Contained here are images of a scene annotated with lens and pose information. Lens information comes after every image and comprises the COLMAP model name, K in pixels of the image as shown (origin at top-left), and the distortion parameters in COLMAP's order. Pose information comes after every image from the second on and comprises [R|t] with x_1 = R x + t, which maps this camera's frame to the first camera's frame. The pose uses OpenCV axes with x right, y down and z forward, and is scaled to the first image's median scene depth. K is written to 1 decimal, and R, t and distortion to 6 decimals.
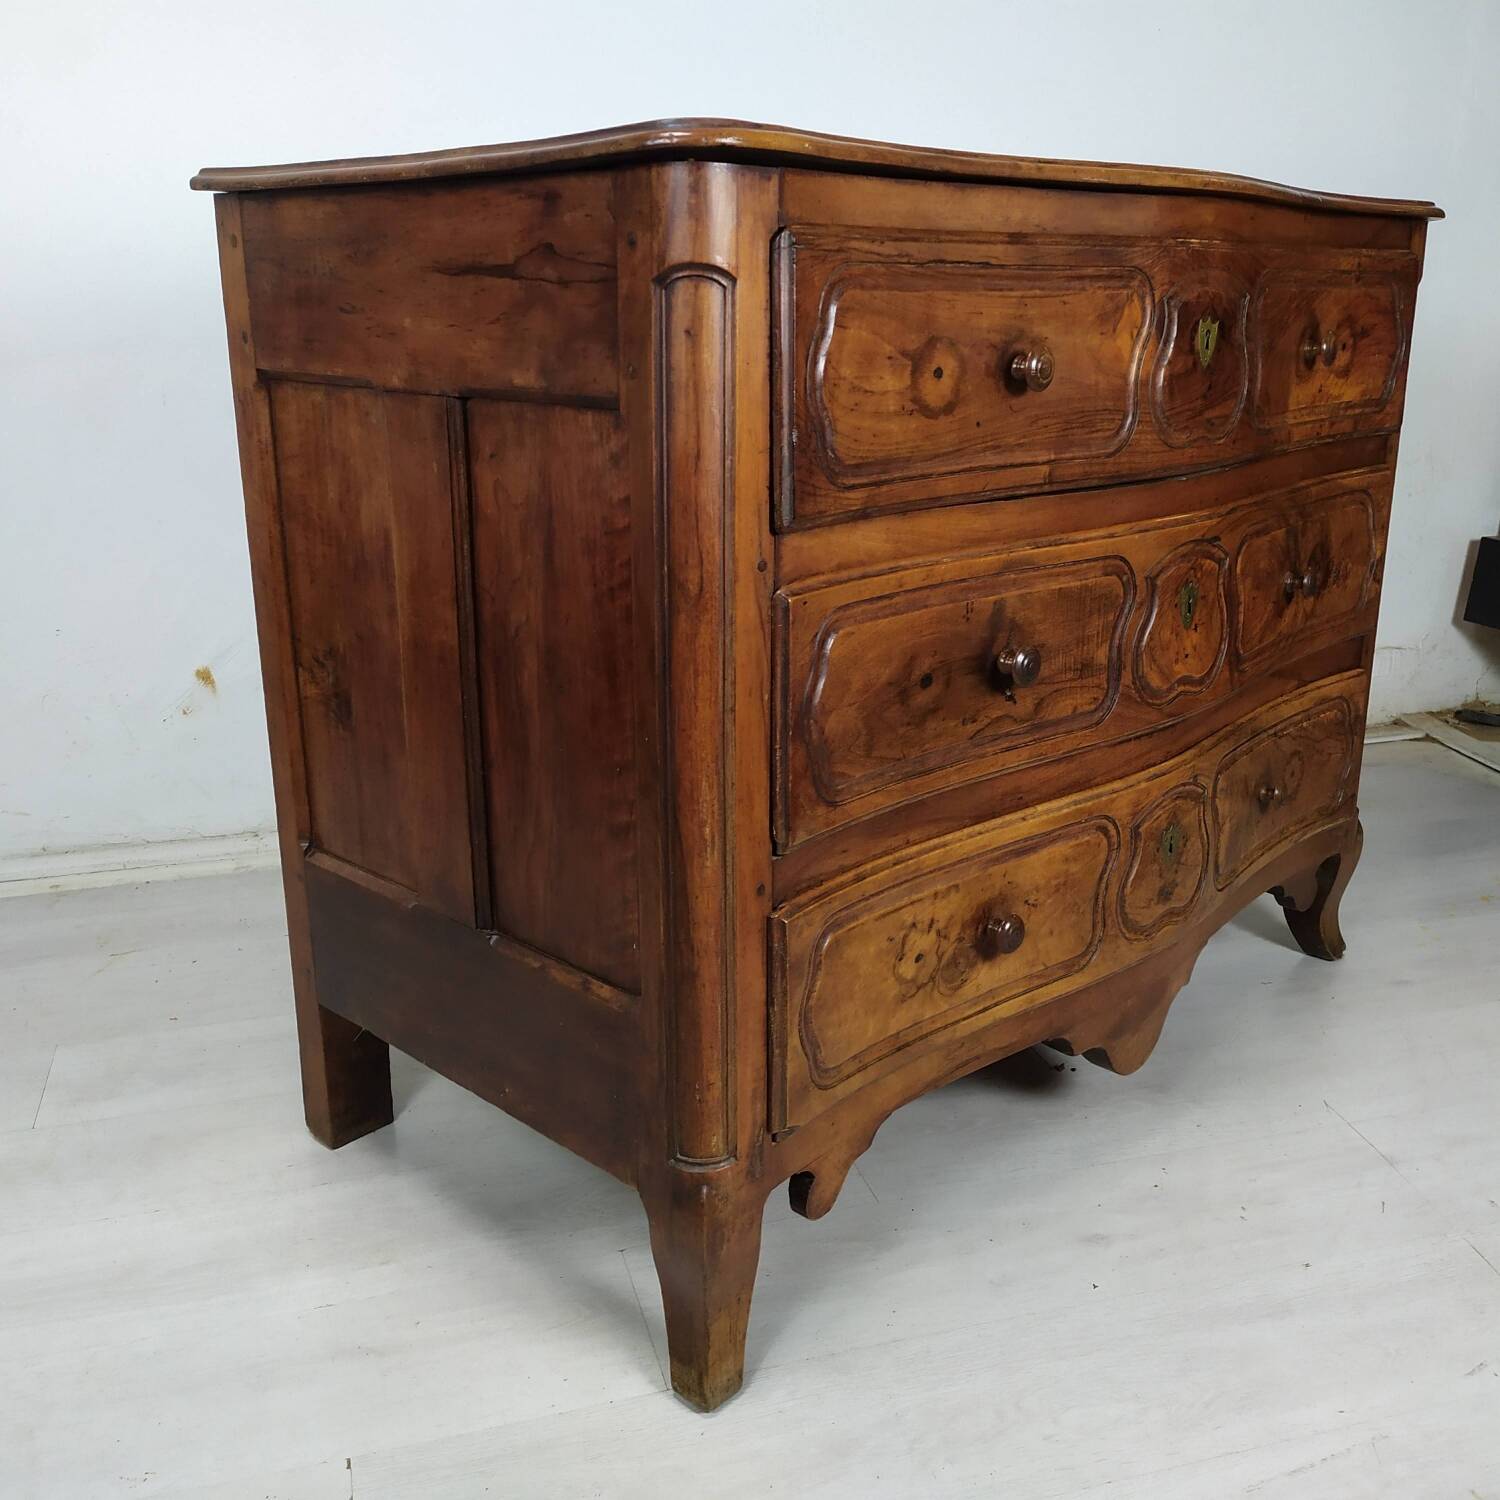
lens RADIAL K [[1498.9, 0, 748.6], [0, 1498.9, 758.4], [0, 0, 1]] dist [0.034325, 0.018639]
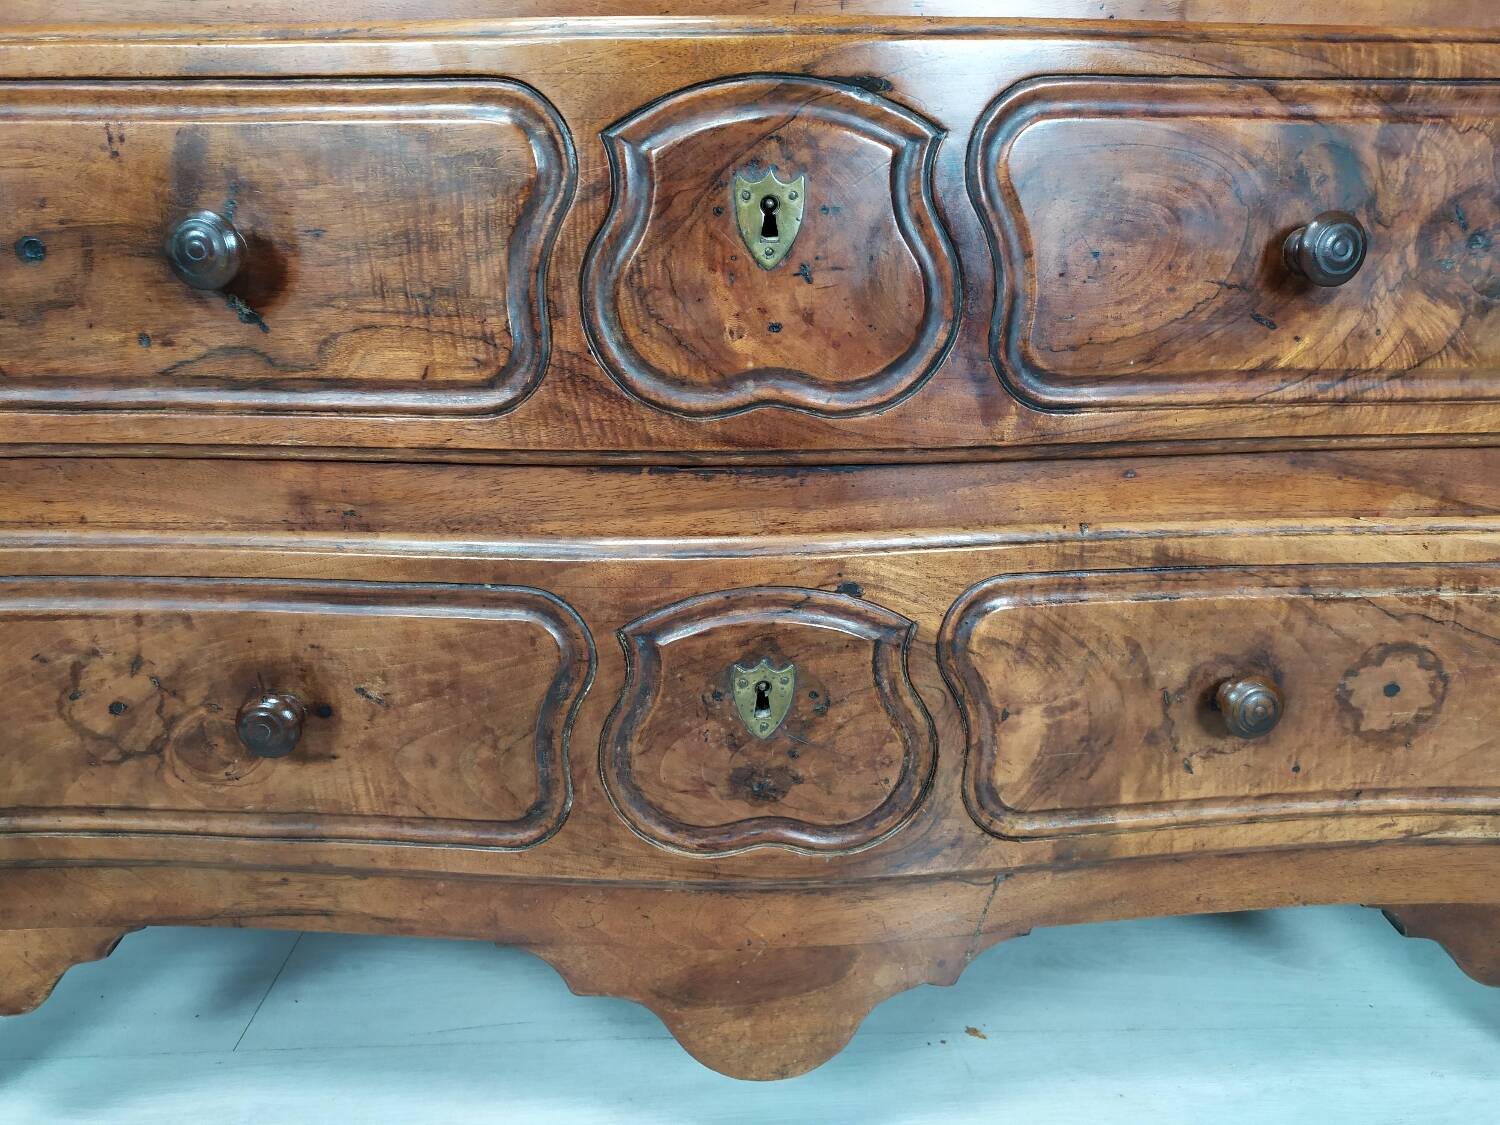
lens RADIAL K [[1122.2, 0, 771.2], [0, 1122.2, 561.6], [0, 0, 1]] dist [0.046562, -0.057883]
pose [[0.714313, 0.201833, -0.670090, 0.635418], [-0.204065, 0.975969, 0.076432, -0.023257], [0.669413, 0.082145, 0.738335, 0.834305]]
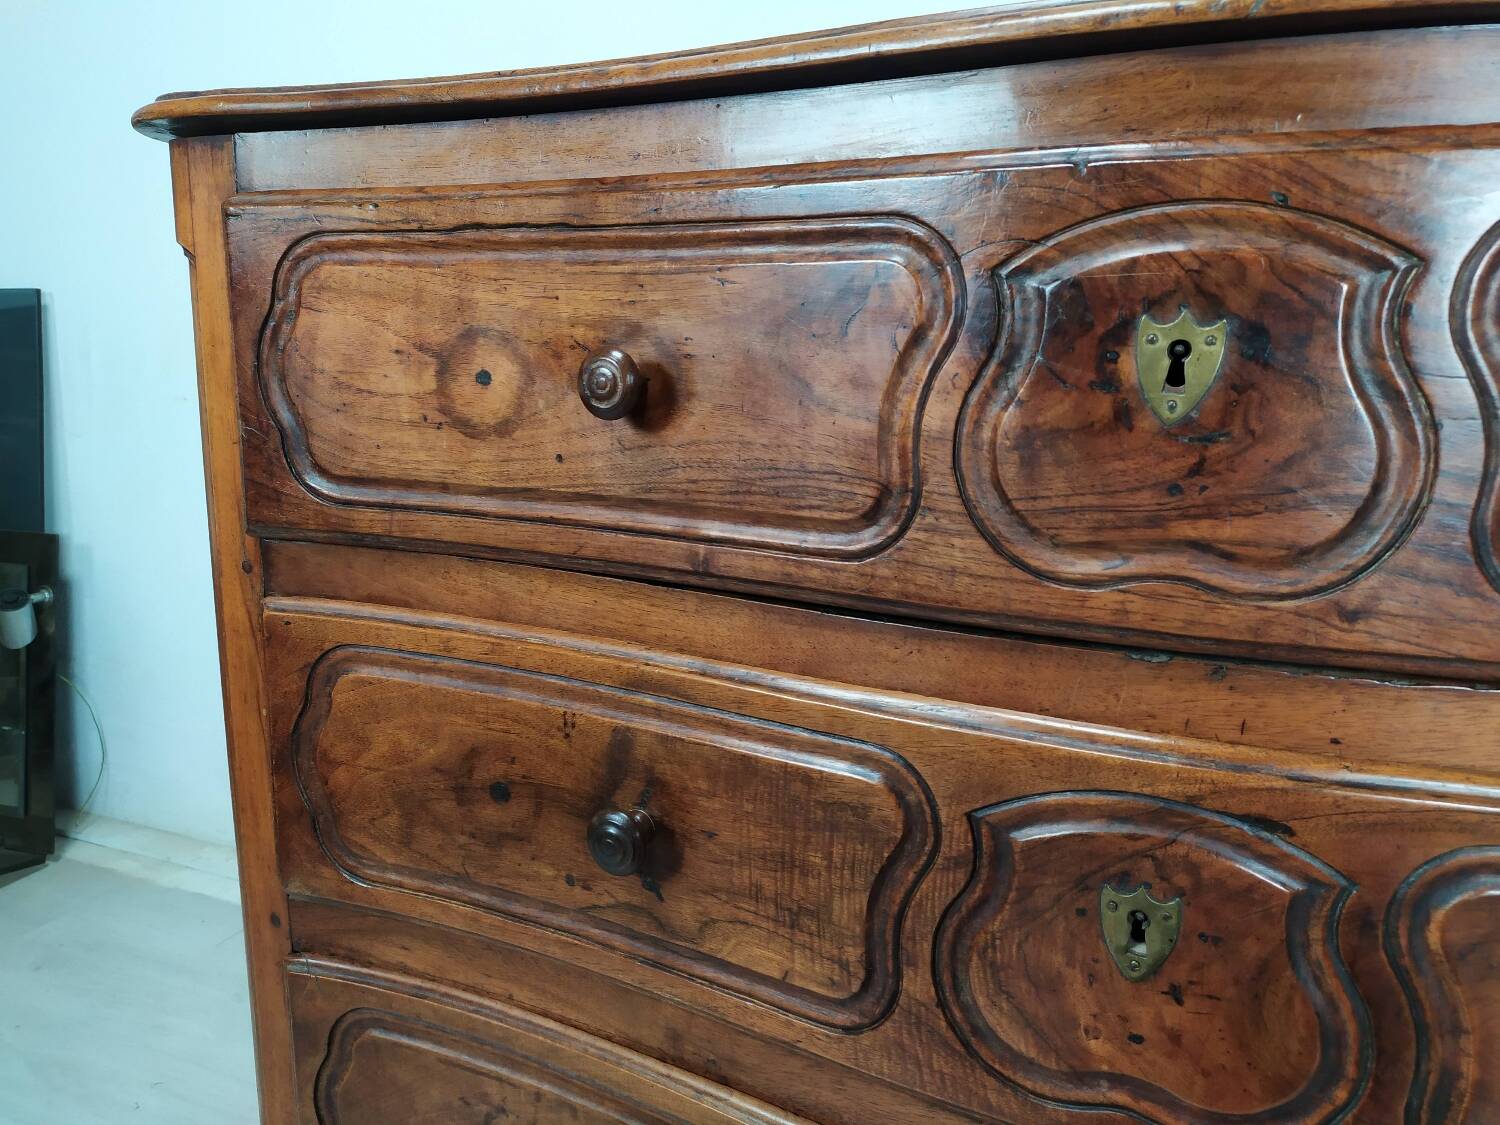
lens RADIAL K [[1167.8, 0, 750.0], [0, 1167.8, 562.5], [0, 0, 1]] dist [0.062640, -0.077838]
pose [[0.336061, 0.195496, -0.921328, 0.632835], [-0.283761, 0.953783, 0.098879, -0.237345], [0.898077, 0.228207, 0.376003, 0.831218]]
